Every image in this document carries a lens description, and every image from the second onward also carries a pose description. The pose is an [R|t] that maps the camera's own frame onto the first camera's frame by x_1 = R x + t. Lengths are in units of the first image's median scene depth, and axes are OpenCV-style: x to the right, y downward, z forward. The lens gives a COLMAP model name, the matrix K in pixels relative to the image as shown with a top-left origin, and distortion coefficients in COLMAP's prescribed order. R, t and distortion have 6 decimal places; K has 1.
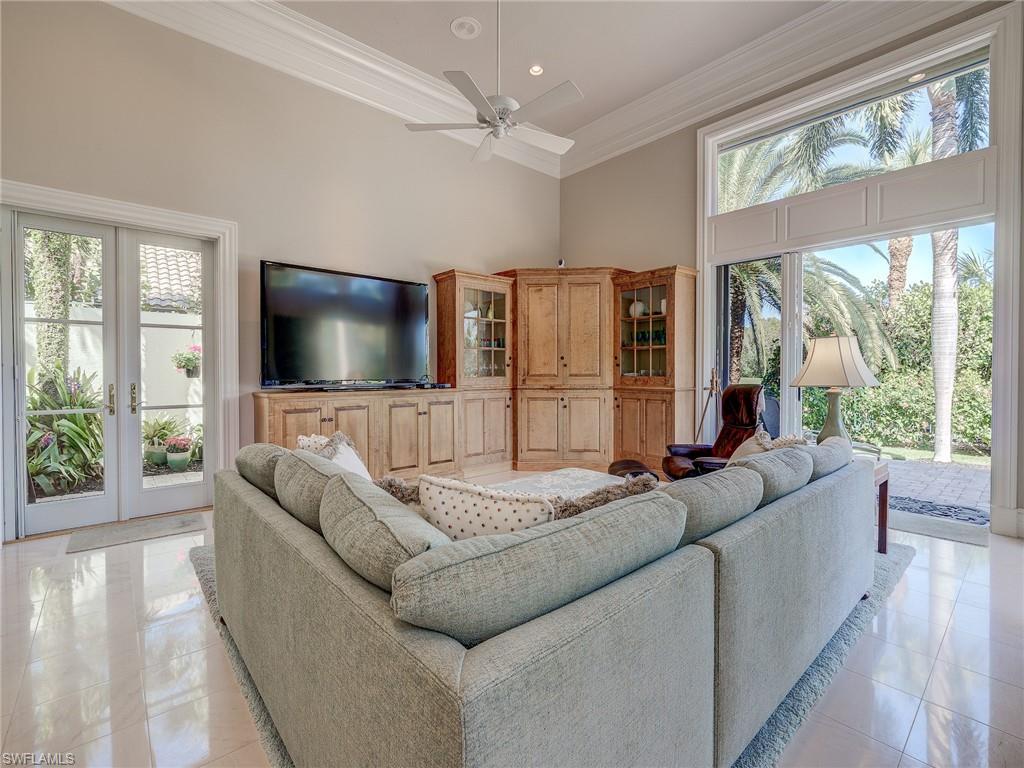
lens RADIAL K [[461.2, 0, 519.9], [0, 461.2, 377.3], [0, 0, 1]] dist [-0.002136, -0.000703]
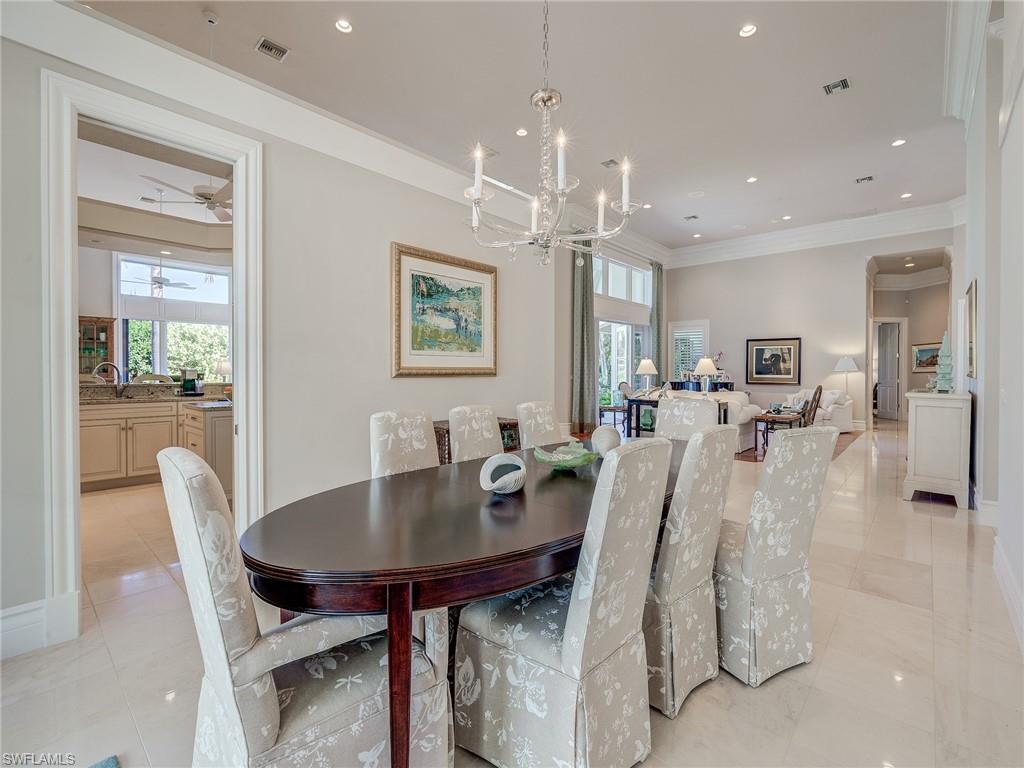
lens RADIAL K [[461.2, 0, 519.9], [0, 461.2, 377.3], [0, 0, 1]] dist [-0.002136, -0.000703]
pose [[-0.115248, -0.013039, 0.993251, -1.664782], [0.013899, 0.999795, 0.014737, 0.011148], [-0.993239, 0.015503, -0.115043, -0.466661]]
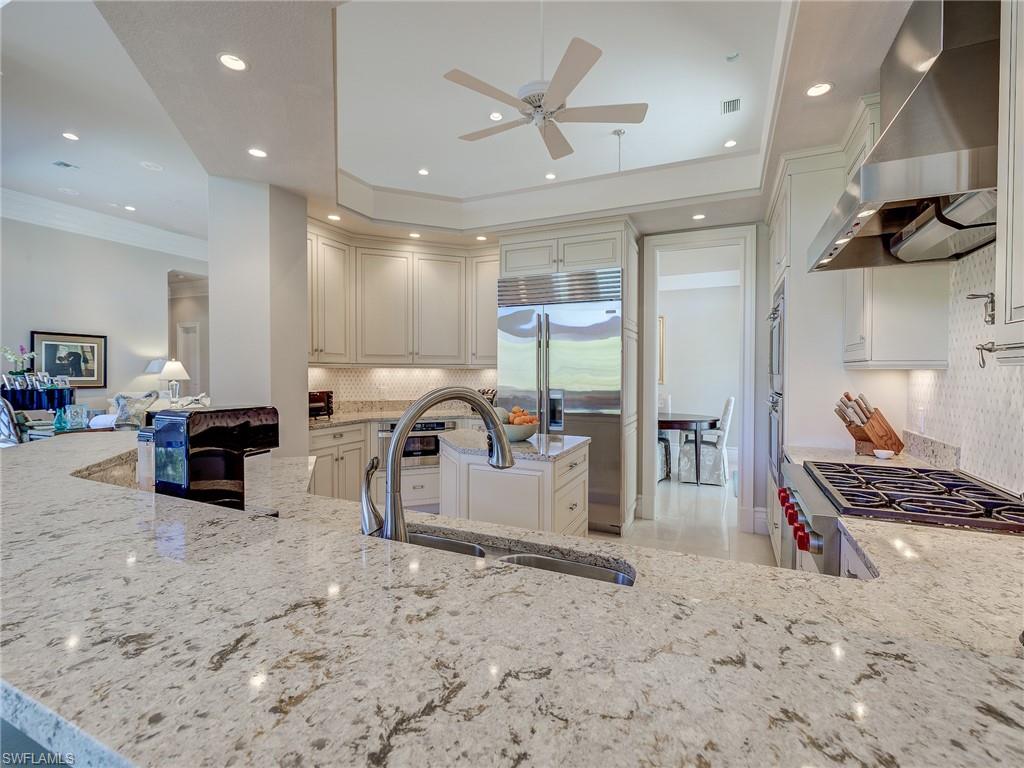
lens RADIAL K [[461.2, 0, 519.9], [0, 461.2, 377.3], [0, 0, 1]] dist [-0.002136, -0.000703]
pose [[-0.918142, -0.005465, -0.396213, -0.659575], [-0.017351, 0.999500, 0.026422, -0.025460], [0.395870, 0.031134, -0.917778, 0.372881]]
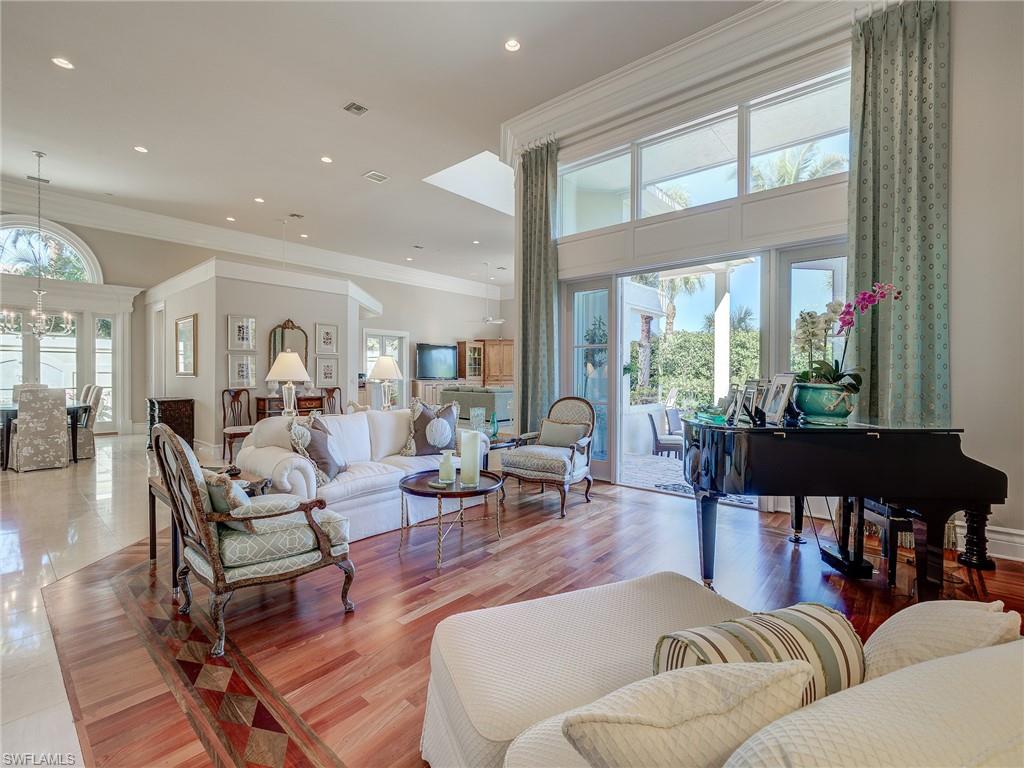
lens RADIAL K [[461.2, 0, 519.9], [0, 461.2, 377.3], [0, 0, 1]] dist [-0.002136, -0.000703]
pose [[0.990965, 0.002712, 0.134093, -0.179562], [-0.001551, 0.999960, -0.008760, 0.030580], [-0.134112, 0.008473, 0.990930, -1.918807]]
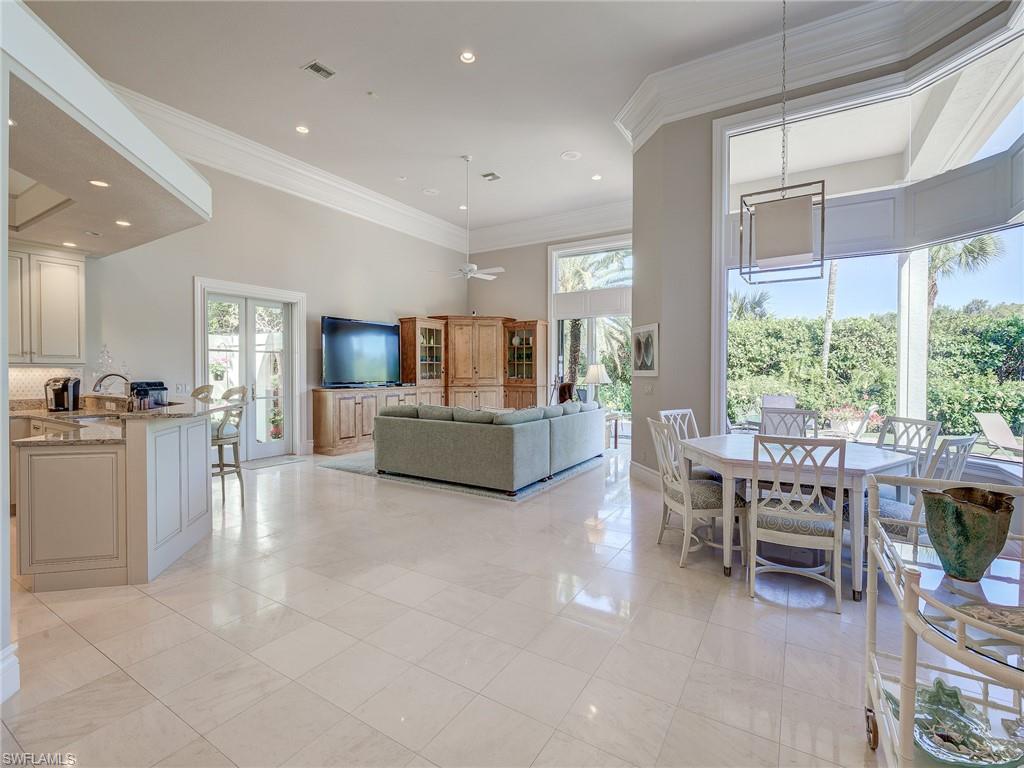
lens RADIAL K [[463.4, 0, 517.2], [0, 463.4, 374.8], [0, 0, 1]] dist [-0.002669, -0.000468]
pose [[0.957231, -0.001630, 0.289319, -0.257442], [0.003275, 0.999981, -0.005204, -0.007557], [-0.289305, 0.005929, 0.957219, -0.702187]]
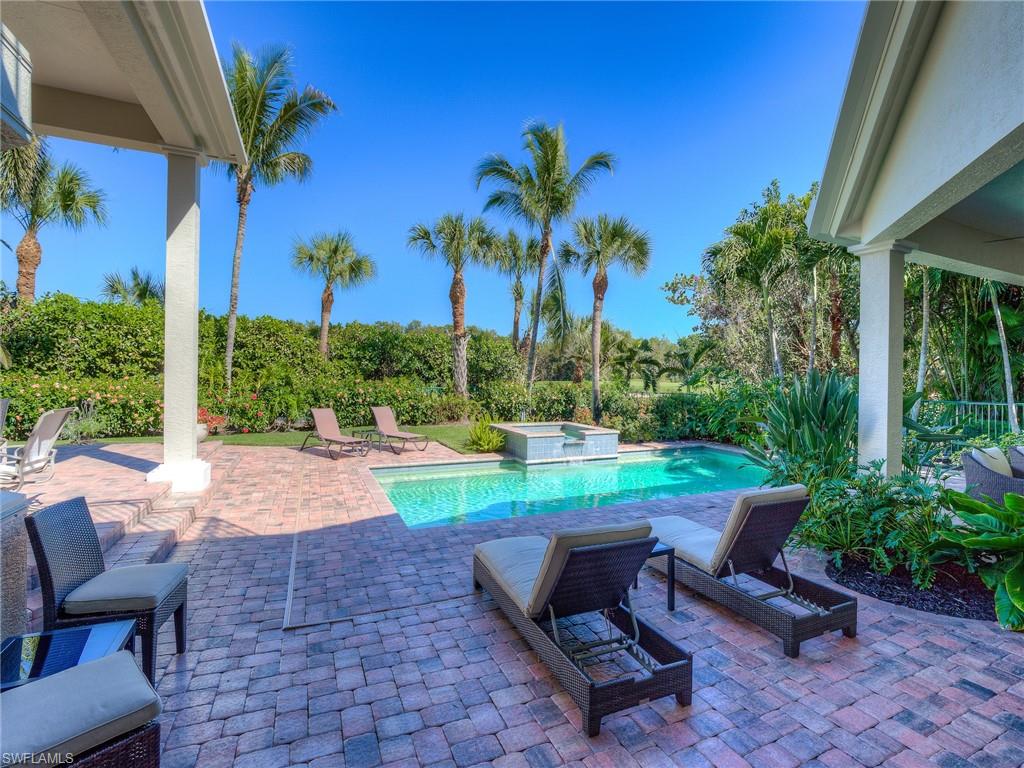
lens RADIAL K [[469.3, 0, 513.5], [0, 469.3, 375.3], [0, 0, 1]] dist [-0.000736, -0.000365]
pose [[0.306189, 0.005120, 0.951957, 0.289751], [-0.000797, 0.999987, -0.005122, 0.005324], [-0.951970, 0.000810, 0.306189, -0.899207]]
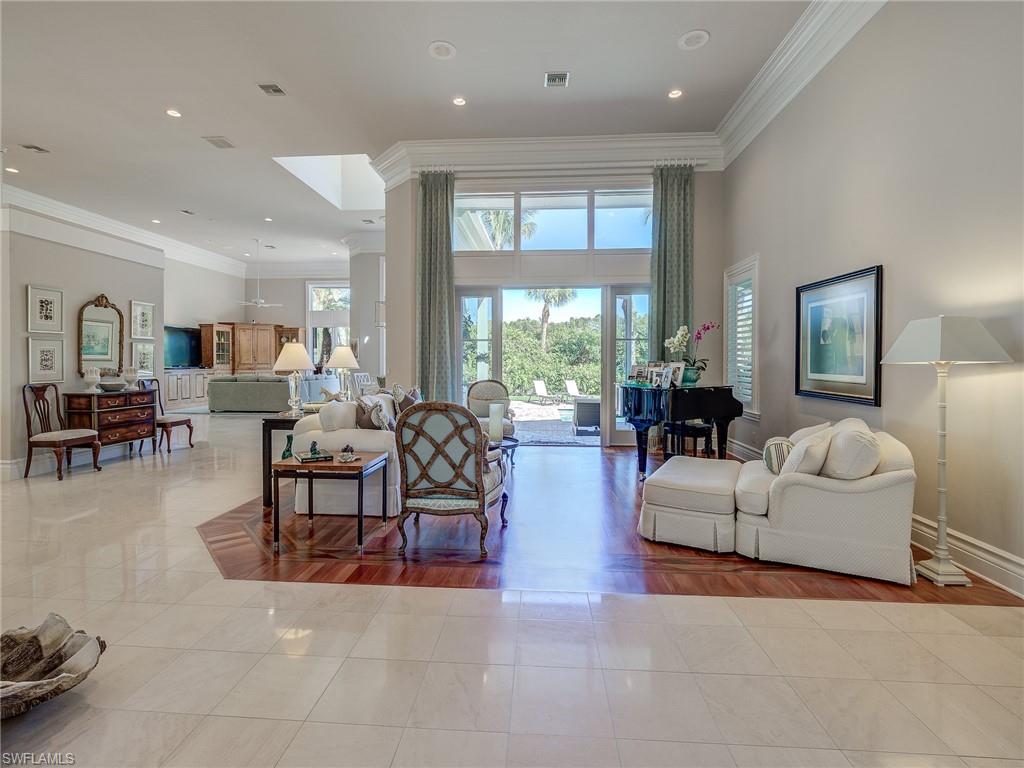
lens RADIAL K [[471.6, 0, 508.7], [0, 471.6, 368.0], [0, 0, 1]] dist [-0.002427, -0.000234]
pose [[0.716913, -0.008356, 0.697112, -0.744563], [0.009887, 0.999949, 0.001817, 0.028532], [-0.697092, 0.005590, 0.716960, -1.940044]]
